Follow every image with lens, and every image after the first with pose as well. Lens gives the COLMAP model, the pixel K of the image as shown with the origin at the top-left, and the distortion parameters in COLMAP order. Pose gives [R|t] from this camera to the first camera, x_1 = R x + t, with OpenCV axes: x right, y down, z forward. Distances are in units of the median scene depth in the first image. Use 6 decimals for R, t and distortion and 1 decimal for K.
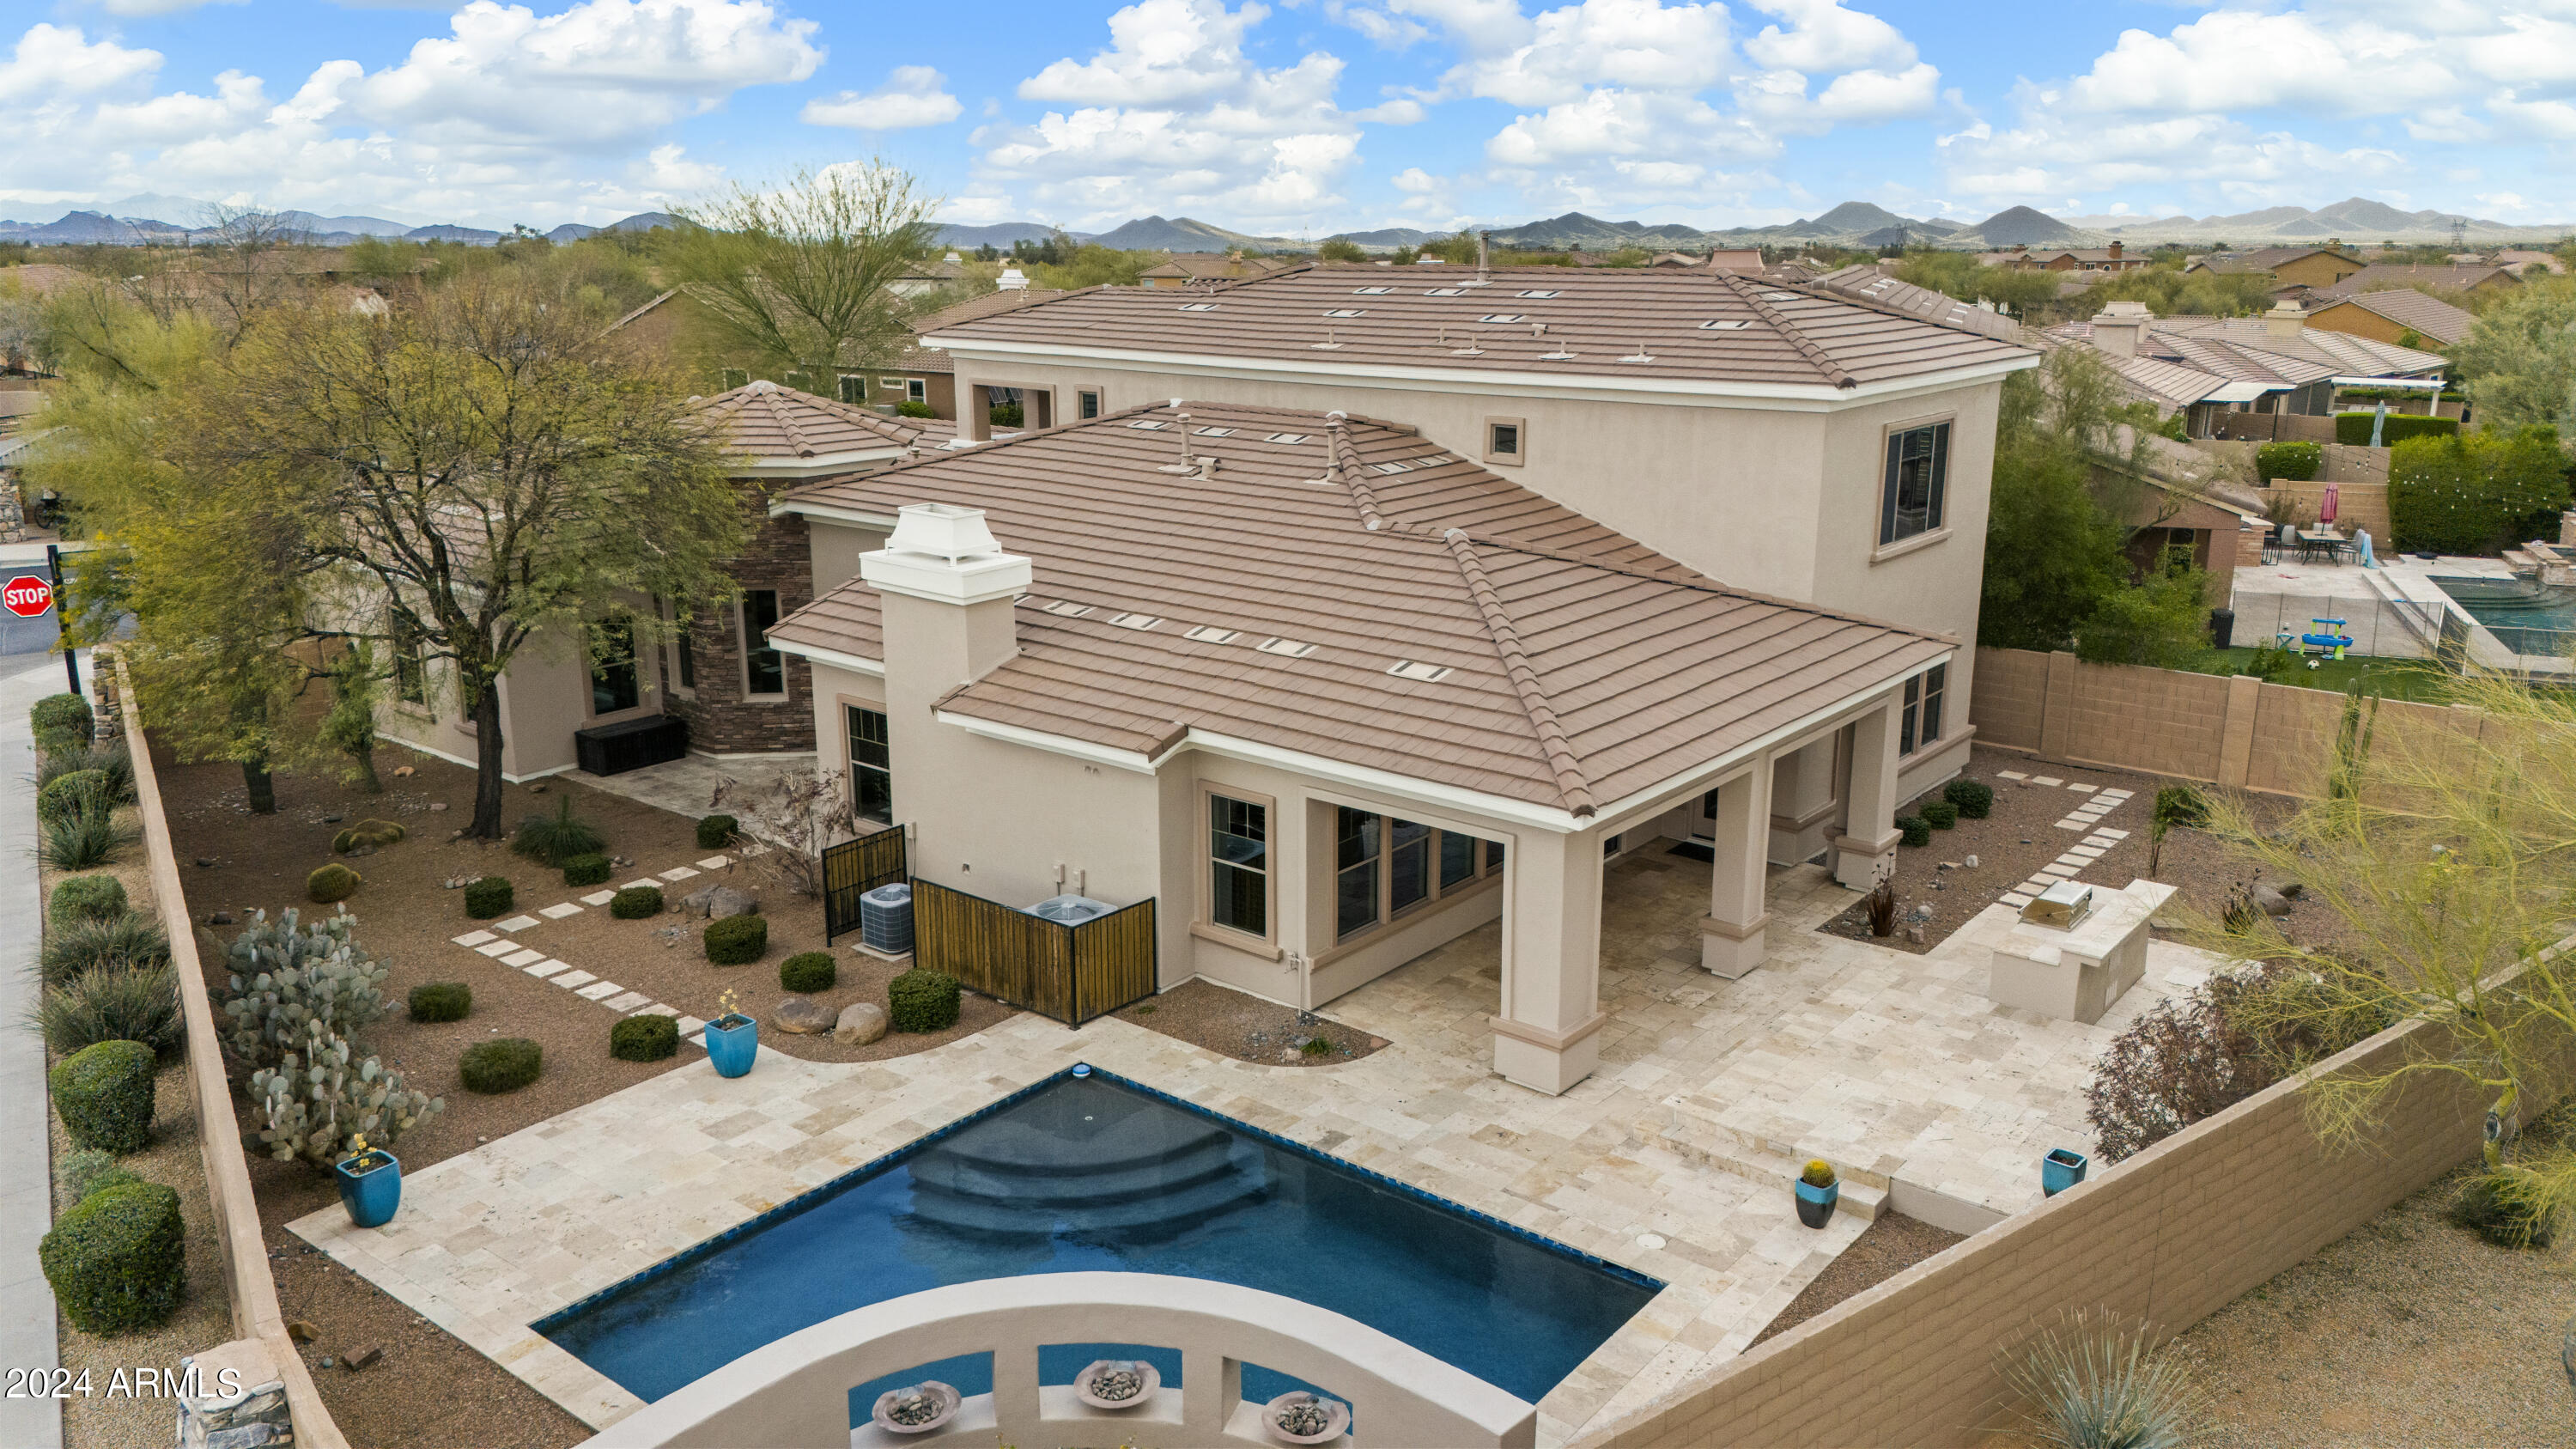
lens RADIAL K [[1900.4, 0, 1290.8], [0, 1900.4, 712.3], [0, 0, 1]] dist [0.083640, -0.081961]
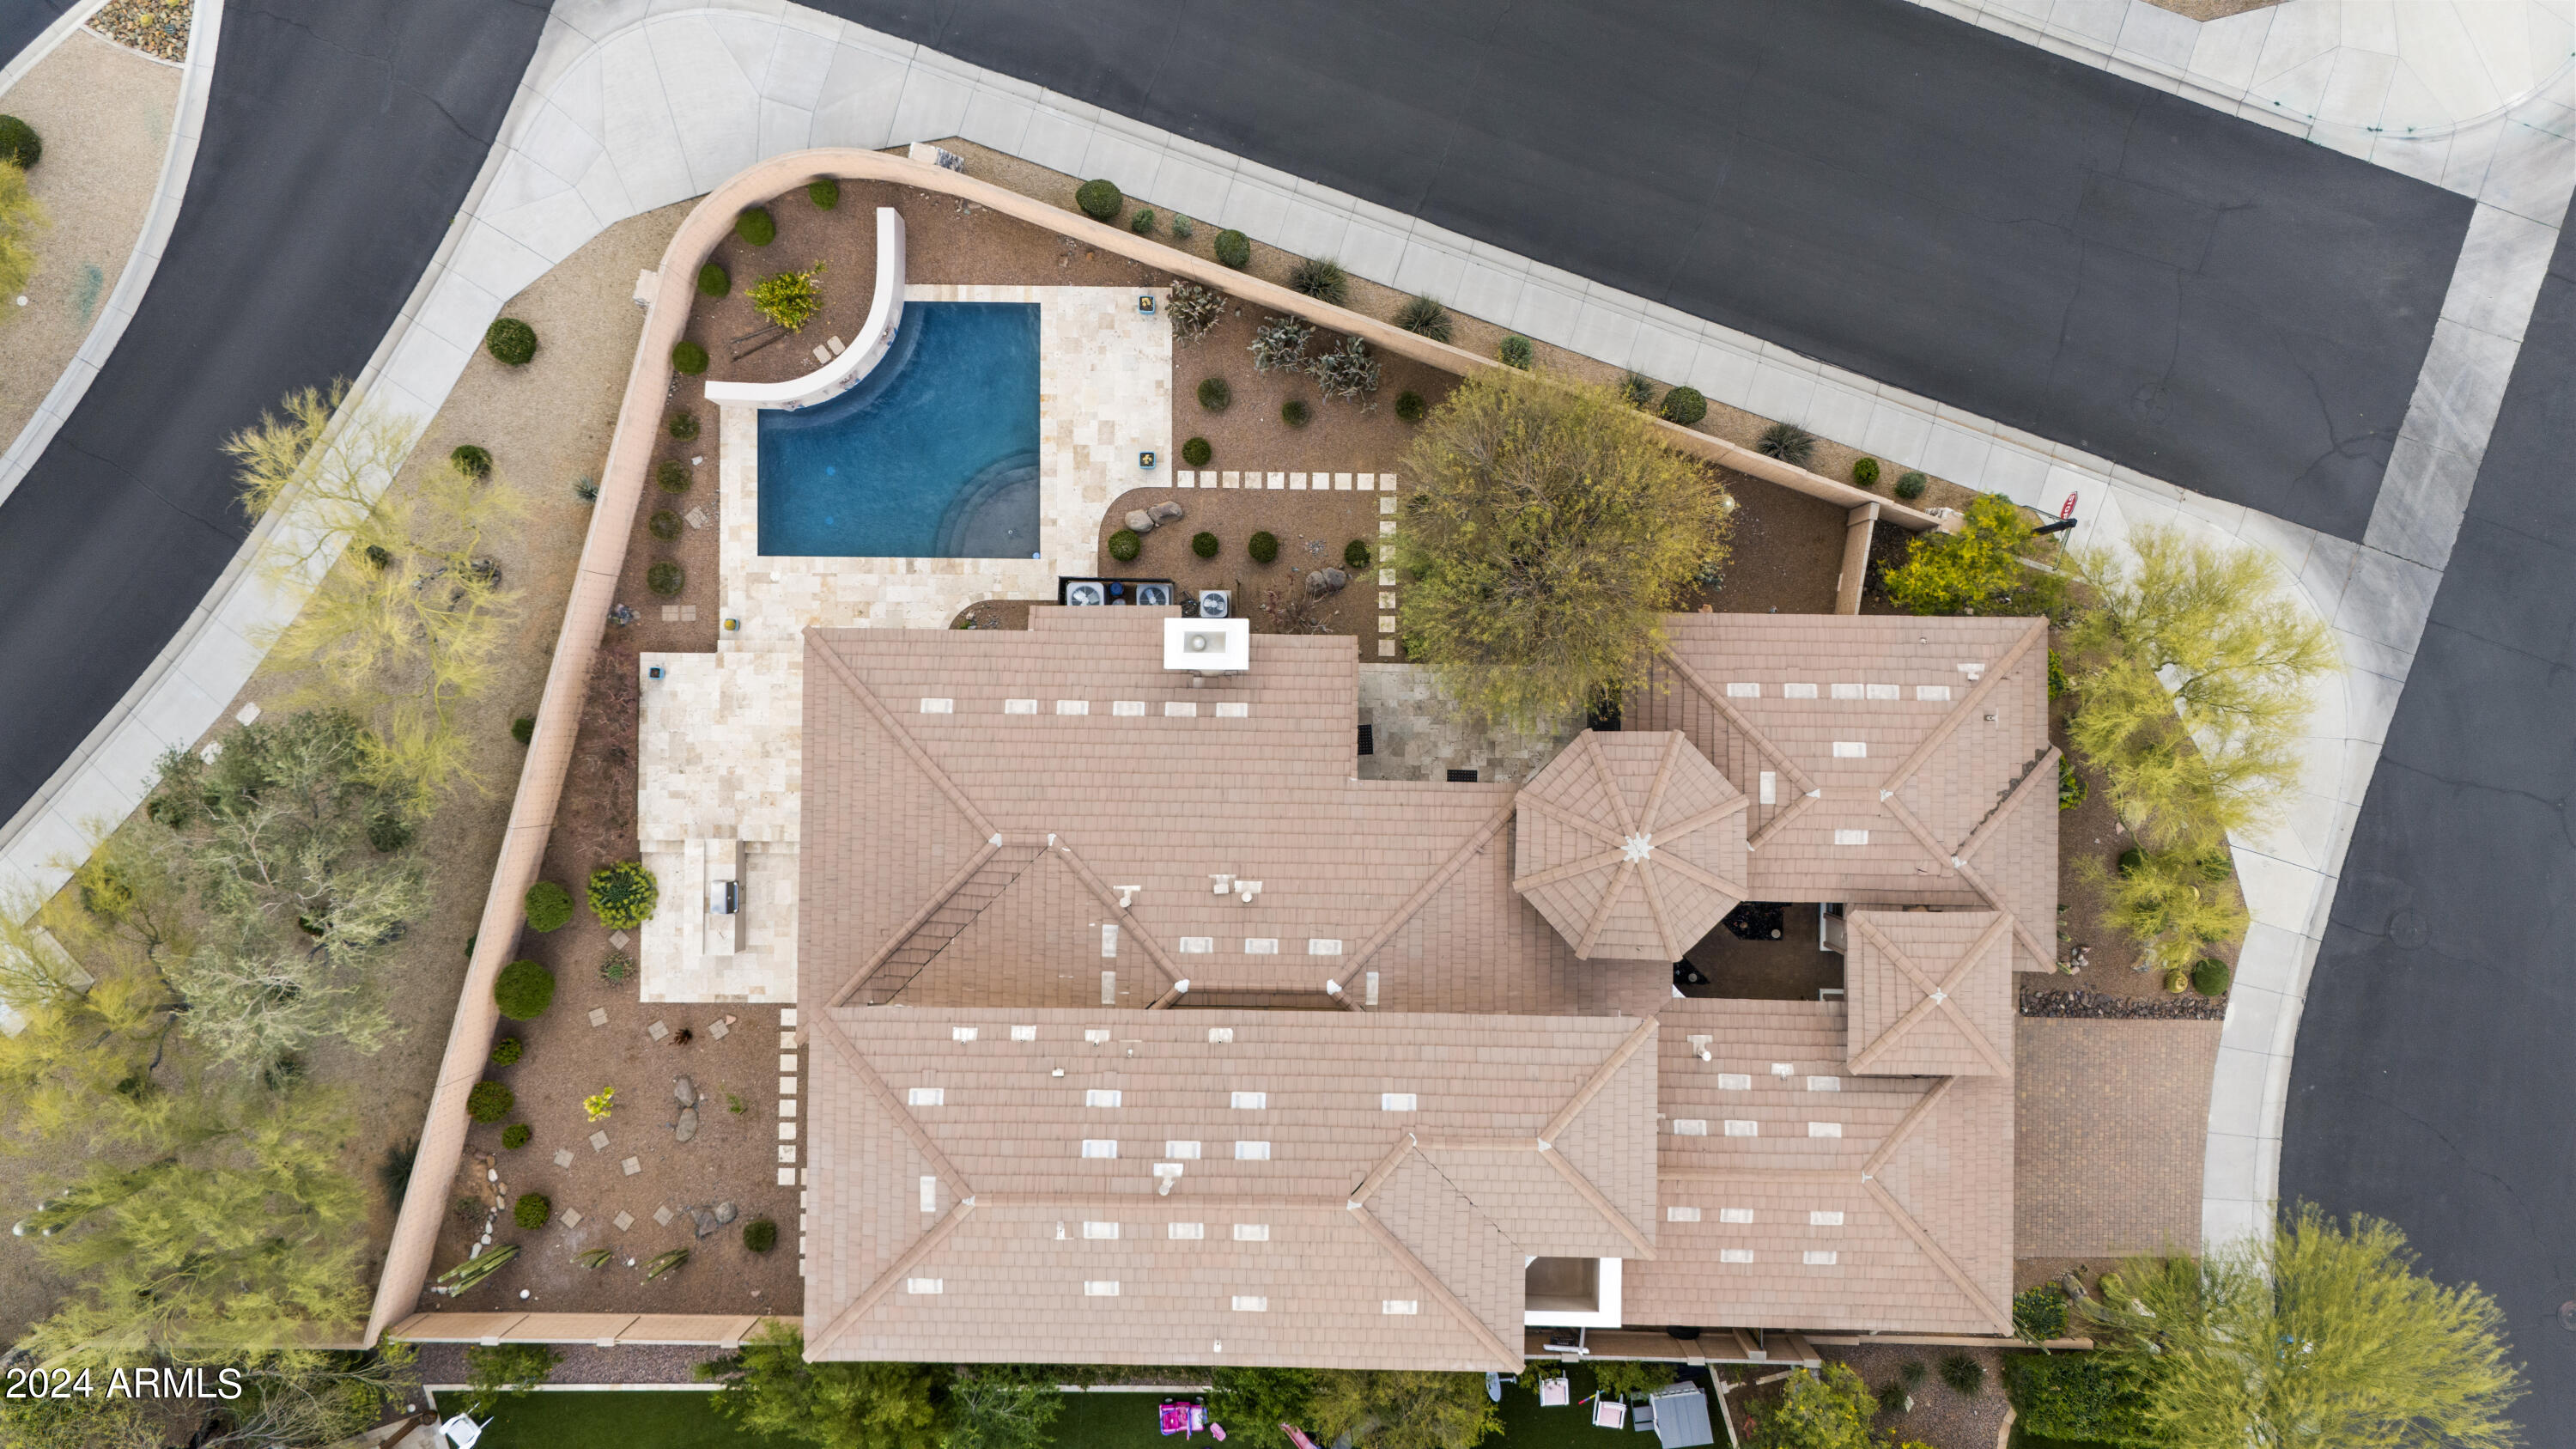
lens RADIAL K [[1900.4, 0, 1290.8], [0, 1900.4, 712.3], [0, 0, 1]] dist [0.083640, -0.081961]
pose [[-0.787136, 0.616779, 0.000413, -0.224919], [-0.145412, -0.186225, 0.971687, -2.044160], [0.599393, 0.764790, 0.236272, 0.740112]]
